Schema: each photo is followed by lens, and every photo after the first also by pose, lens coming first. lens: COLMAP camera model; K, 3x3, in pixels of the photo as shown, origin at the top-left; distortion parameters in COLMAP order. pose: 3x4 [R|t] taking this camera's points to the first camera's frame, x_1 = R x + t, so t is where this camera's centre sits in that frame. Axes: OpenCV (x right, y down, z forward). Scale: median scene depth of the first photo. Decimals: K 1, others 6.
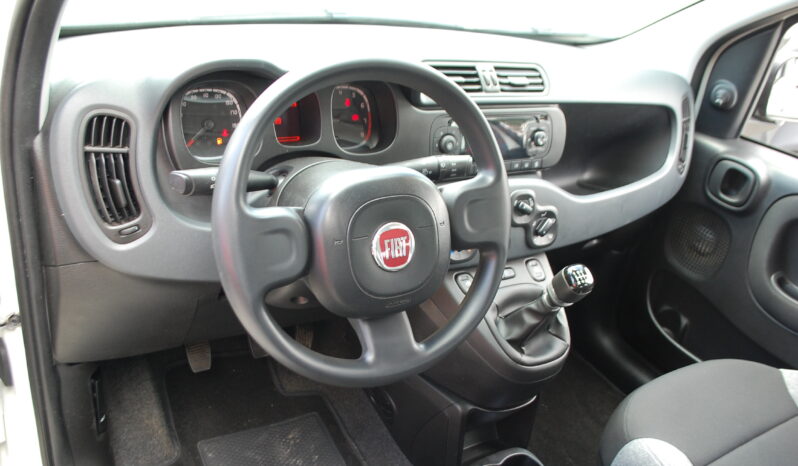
lens RADIAL K [[706.1, 0, 395.4], [0, 706.1, 232.5], [0, 0, 1]] dist [-0.052746, -0.006764]
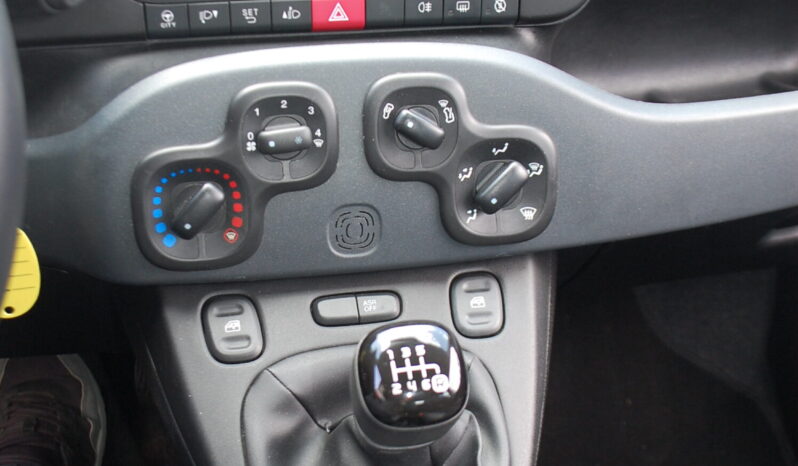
lens RADIAL K [[920.7, 0, 368.4], [0, 920.7, 217.6], [0, 0, 1]] dist [-0.053180, 0.000000]
pose [[0.919586, 0.075656, -0.385535, 0.345017], [-0.055502, 0.996459, 0.063158, -0.018176], [0.388948, -0.036681, 0.920529, 0.584193]]
